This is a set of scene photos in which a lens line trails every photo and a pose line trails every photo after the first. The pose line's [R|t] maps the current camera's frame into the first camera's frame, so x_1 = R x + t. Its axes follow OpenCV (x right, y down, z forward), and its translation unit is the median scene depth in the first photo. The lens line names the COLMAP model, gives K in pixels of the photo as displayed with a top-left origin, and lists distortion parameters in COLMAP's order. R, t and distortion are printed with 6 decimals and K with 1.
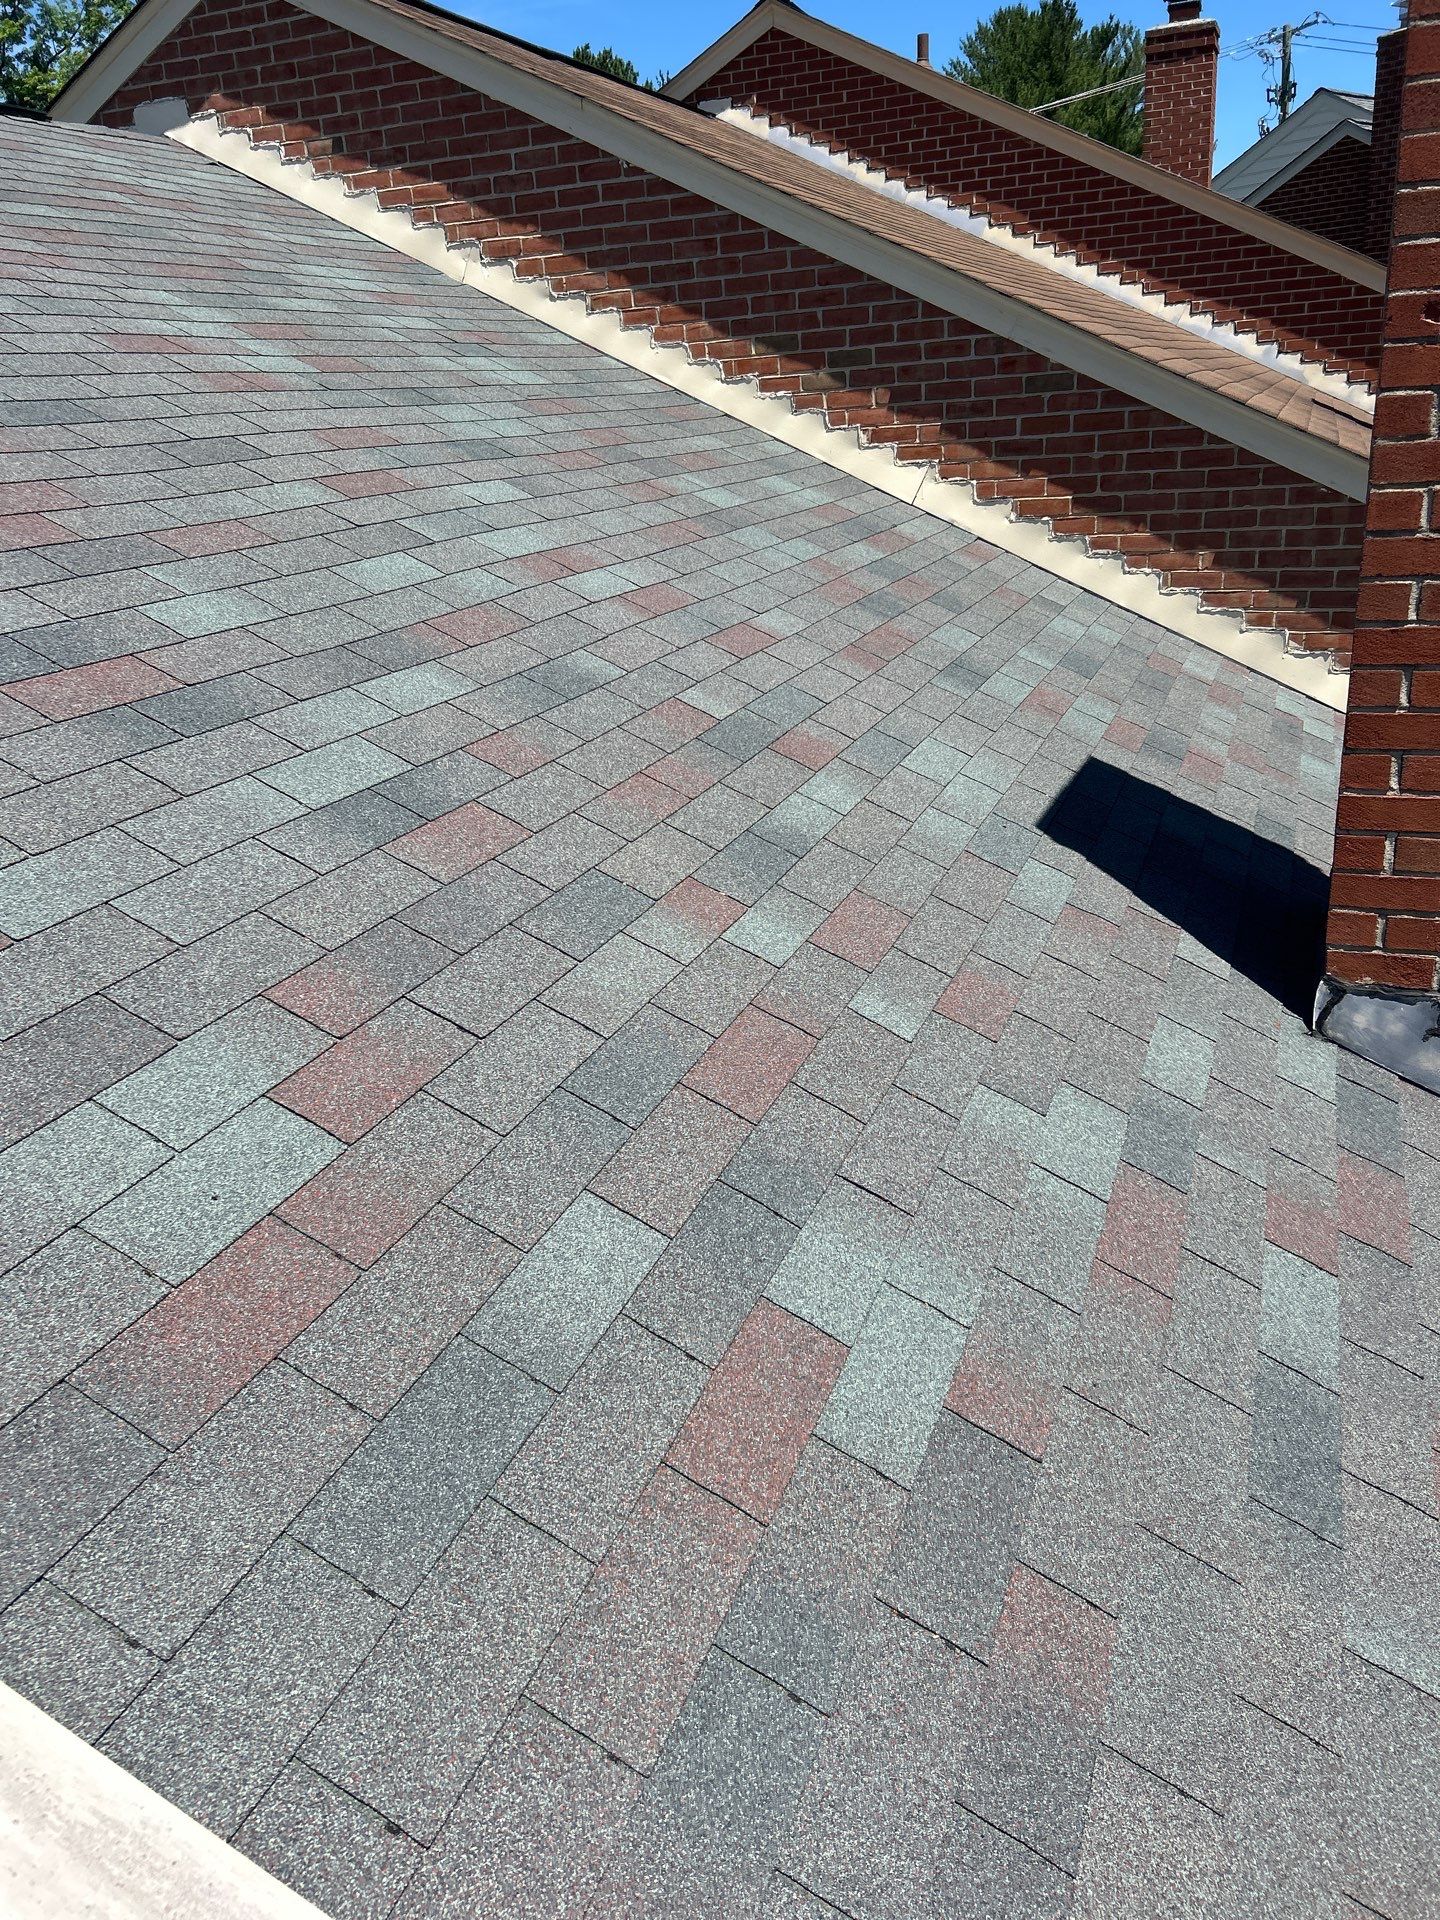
lens RADIAL K [[1465.5, 0, 684.8], [0, 1465.5, 962.8], [0, 0, 1]] dist [0.040832, -0.049682]
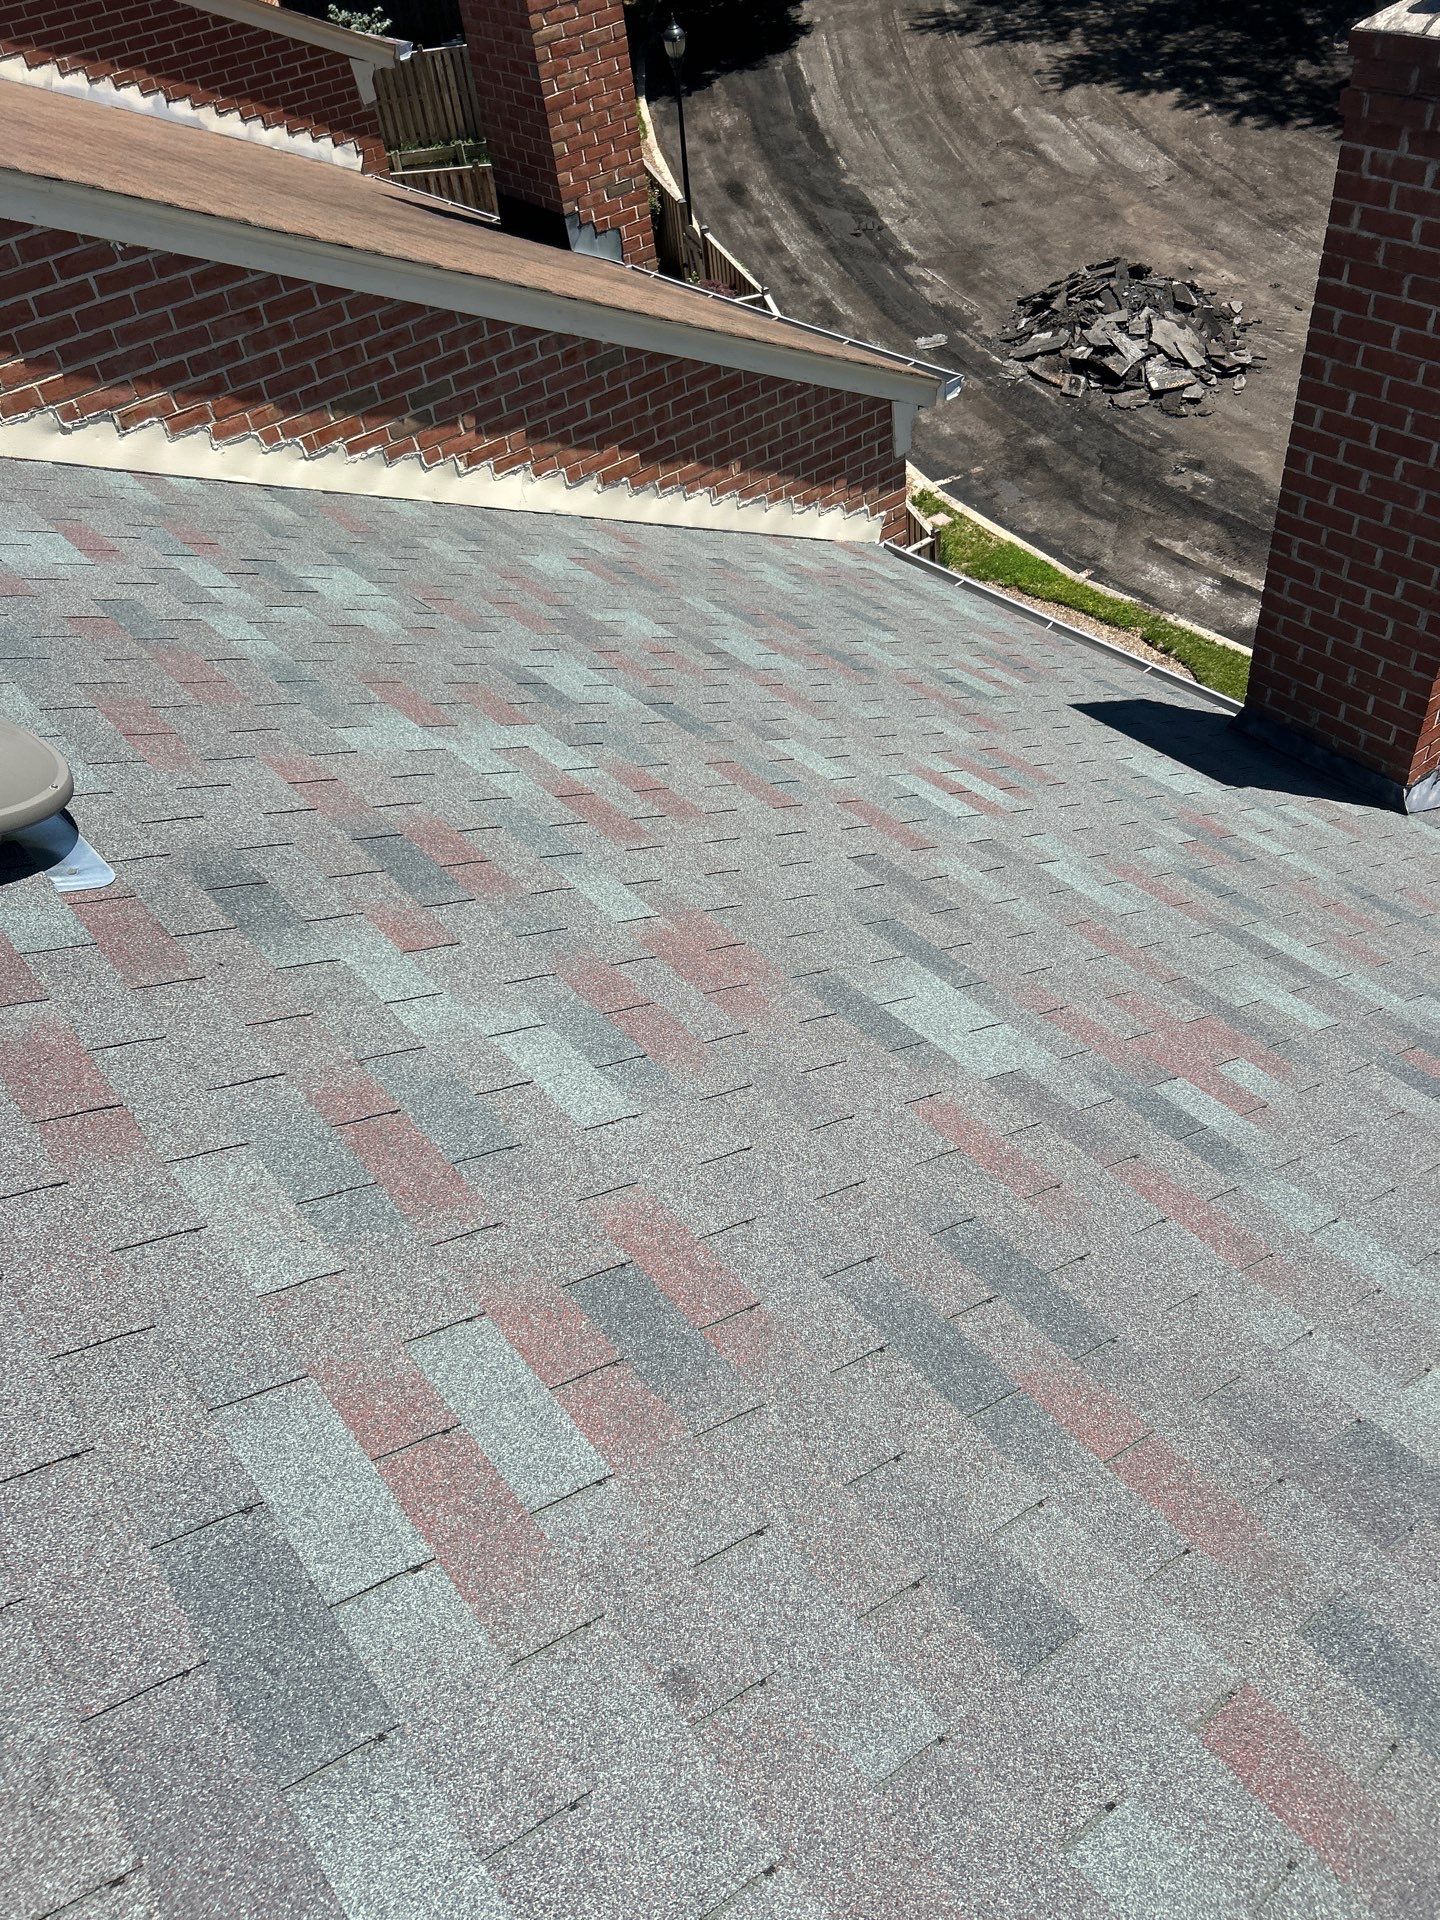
lens RADIAL K [[1479.5, 0, 699.4], [0, 1479.5, 970.6], [0, 0, 1]] dist [0.040234, -0.048837]
pose [[0.481665, -0.600564, 0.638217, -0.632087], [0.379188, 0.799384, 0.466049, -0.491851], [-0.790073, 0.017525, 0.612762, 0.286448]]
